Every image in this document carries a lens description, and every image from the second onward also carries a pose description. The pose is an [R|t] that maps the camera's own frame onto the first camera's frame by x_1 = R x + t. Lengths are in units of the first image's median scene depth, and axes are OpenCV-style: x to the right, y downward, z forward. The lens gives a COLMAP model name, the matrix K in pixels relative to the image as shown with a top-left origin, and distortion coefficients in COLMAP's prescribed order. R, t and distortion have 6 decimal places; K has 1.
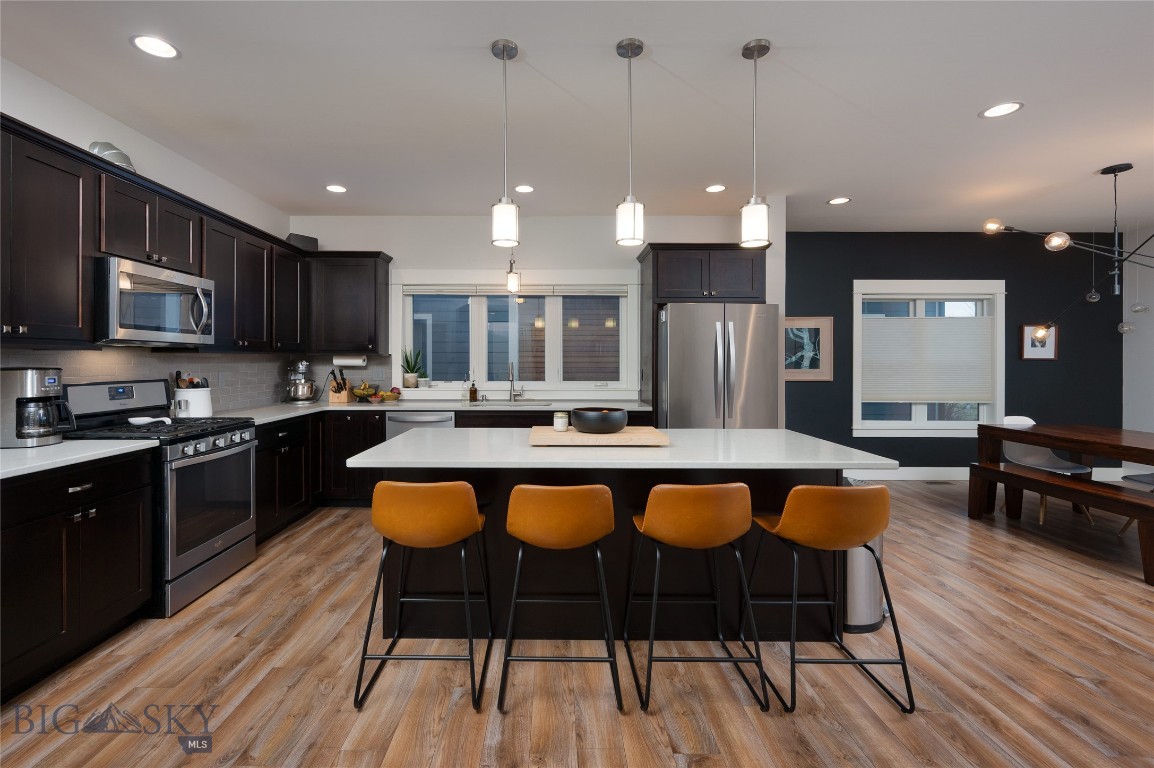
lens RADIAL K [[512.8, 0, 549.0], [0, 512.8, 362.9], [0, 0, 1]] dist [-0.000258, 0.000727]
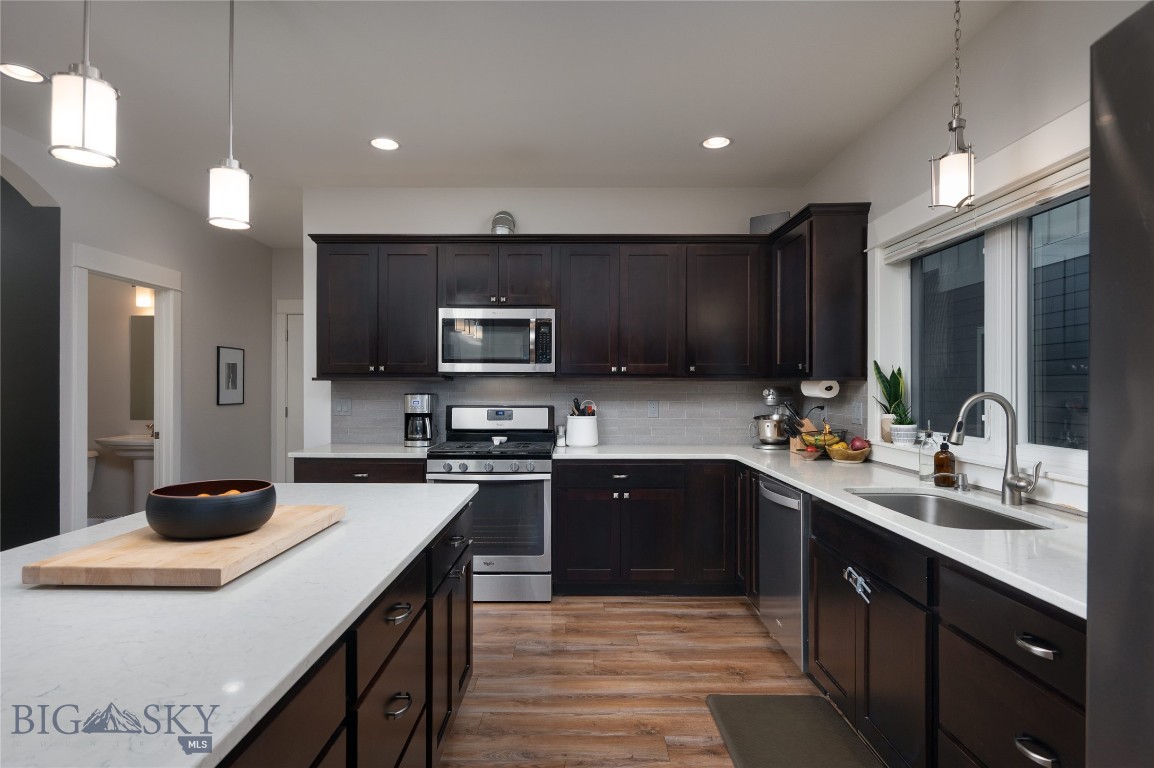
lens RADIAL K [[609.0, 0, 573.6], [0, 609.0, 389.6], [0, 0, 1]] dist [0.004368, -0.000419]
pose [[0.001056, 0.002319, -0.999997, 0.401003], [-0.005591, 0.999982, 0.002313, -0.004125], [0.999984, 0.005588, 0.001069, 0.781701]]
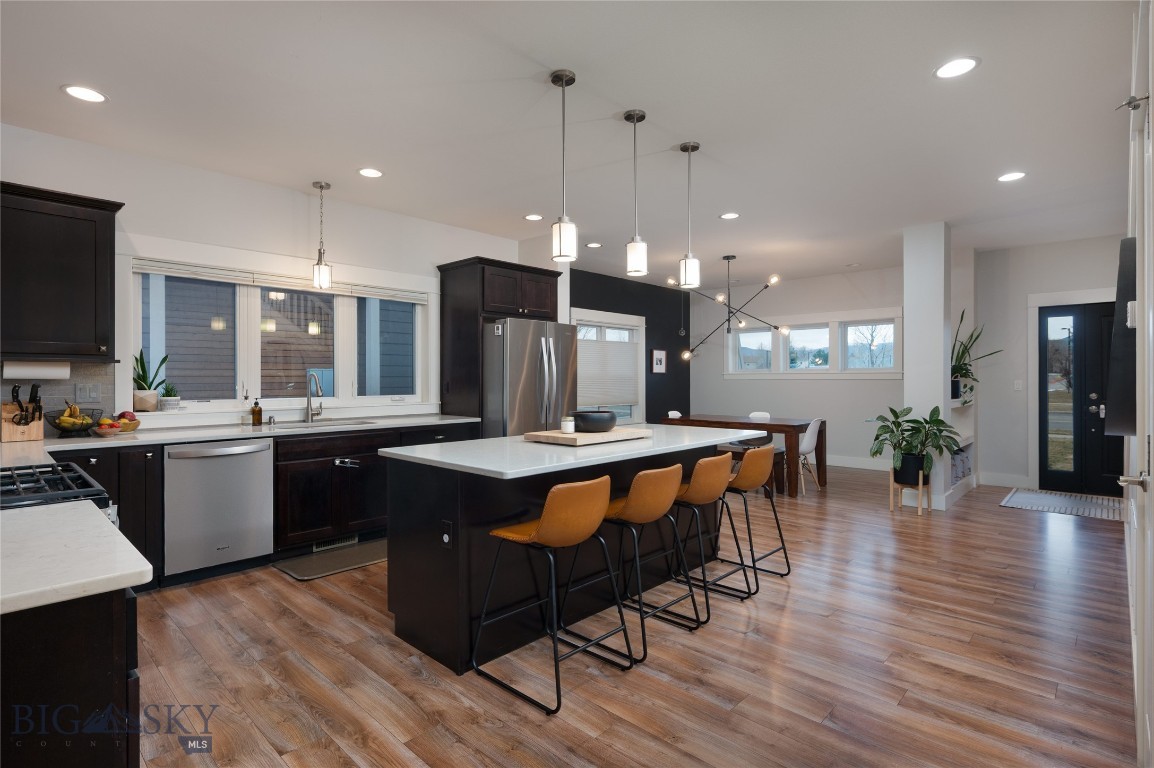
lens RADIAL K [[570.1, 0, 573.7], [0, 570.1, 378.3], [0, 0, 1]] dist [-0.002108, 0.000346]
pose [[0.684327, -0.003086, 0.729169, -0.497231], [0.004826, 0.999988, -0.000297, 0.009082], [-0.729160, 0.003722, 0.684334, 0.091113]]
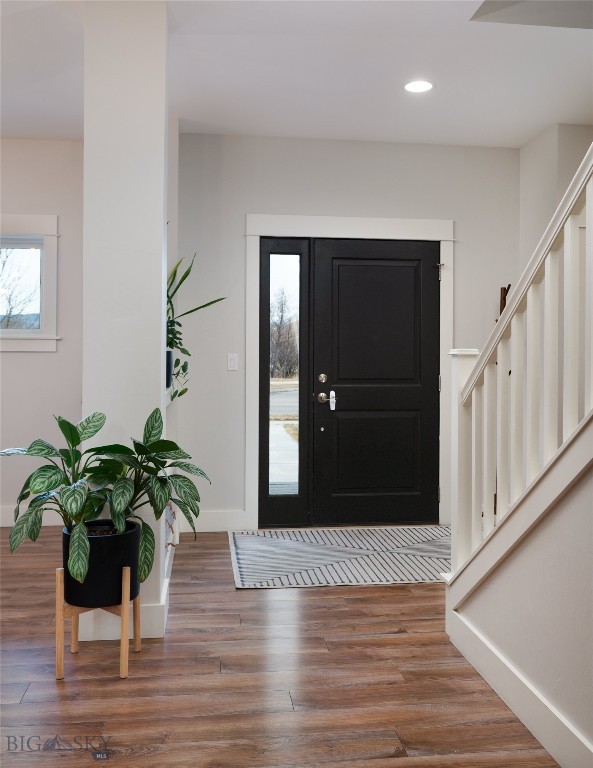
lens RADIAL K [[712.5, 0, 290.7], [0, 712.5, 359.7], [0, 0, 1]] dist [-0.011465, 0.000000]
pose [[-0.132662, -0.003387, 0.991156, 0.236366], [0.000104, 0.999994, 0.003431, 0.024373], [-0.991161, 0.000559, -0.132661, 0.317197]]
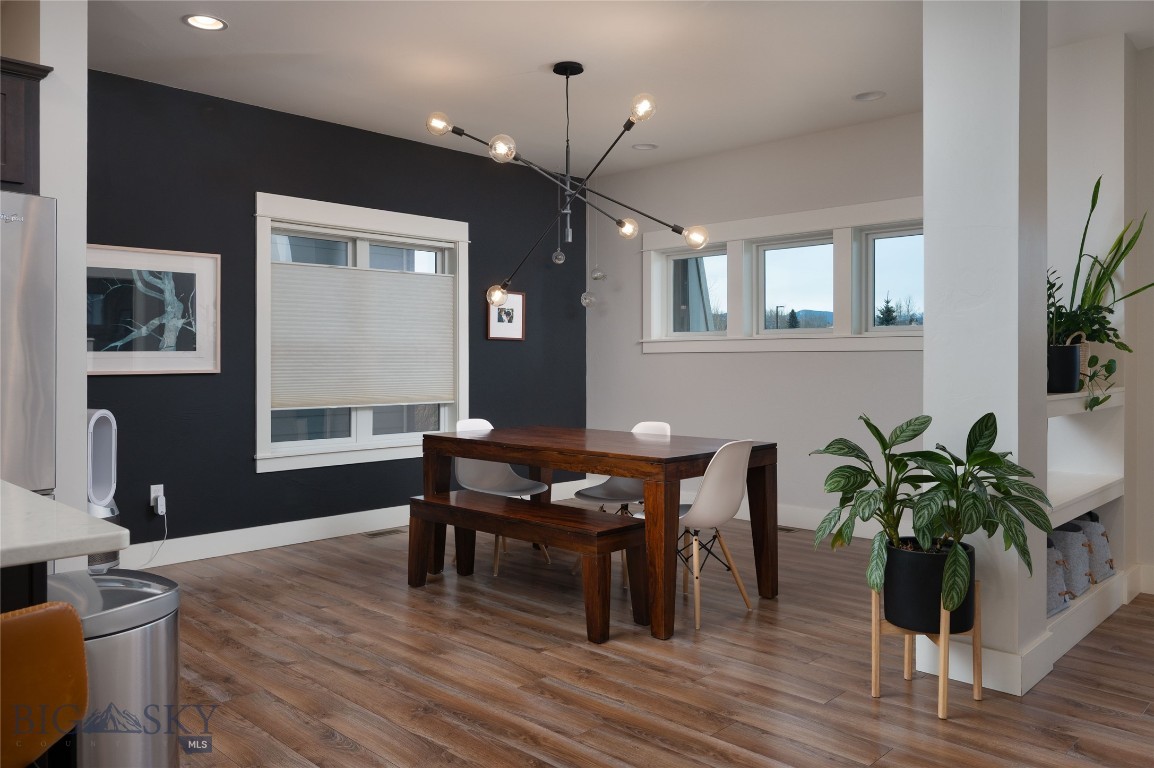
lens RADIAL K [[859.8, 0, 577.8], [0, 859.8, 362.8], [0, 0, 1]] dist [-0.014981, 0.002093]
pose [[0.689721, -0.004481, 0.724062, 0.204253], [0.003092, 0.999990, 0.003243, 0.028637], [-0.724069, 0.000002, 0.689728, 0.134008]]
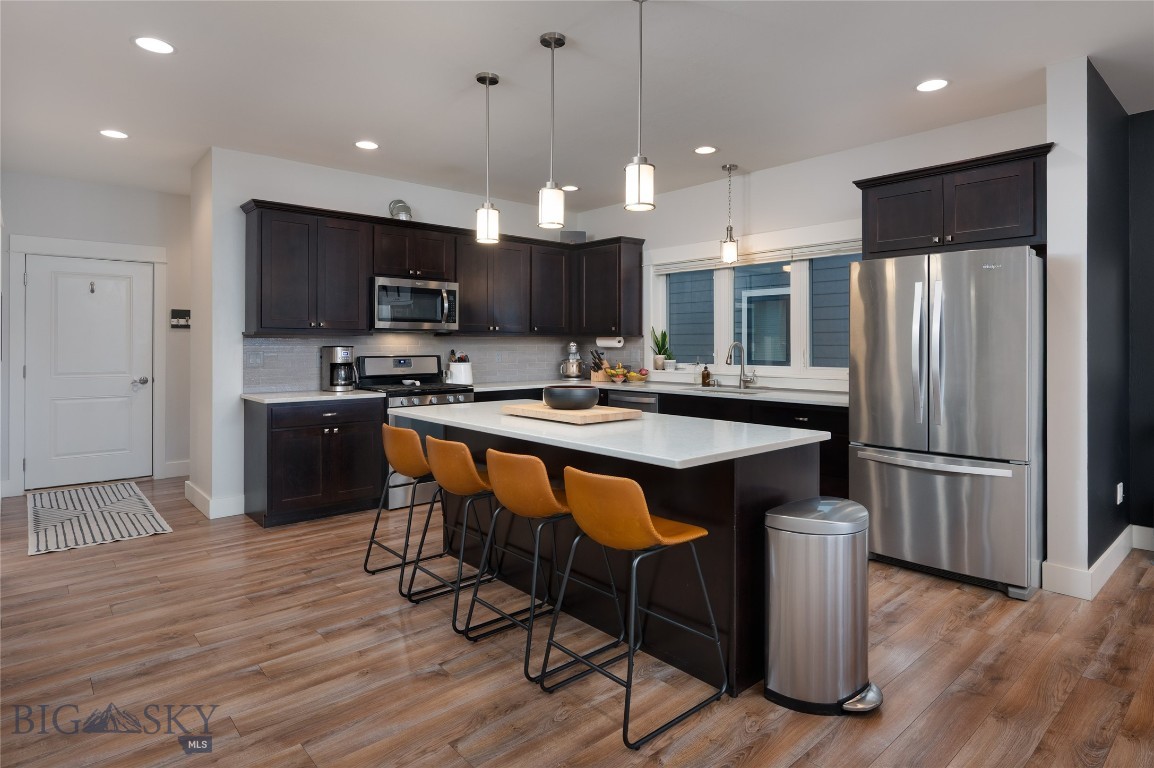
lens RADIAL K [[632.5, 0, 586.8], [0, 632.5, 340.4], [0, 0, 1]] dist [-0.001875, -0.000829]
pose [[0.671425, -0.006799, -0.741041, 0.612759], [-0.001142, 0.999947, -0.010210, 0.005997], [0.741072, 0.007702, 0.671382, 0.099223]]
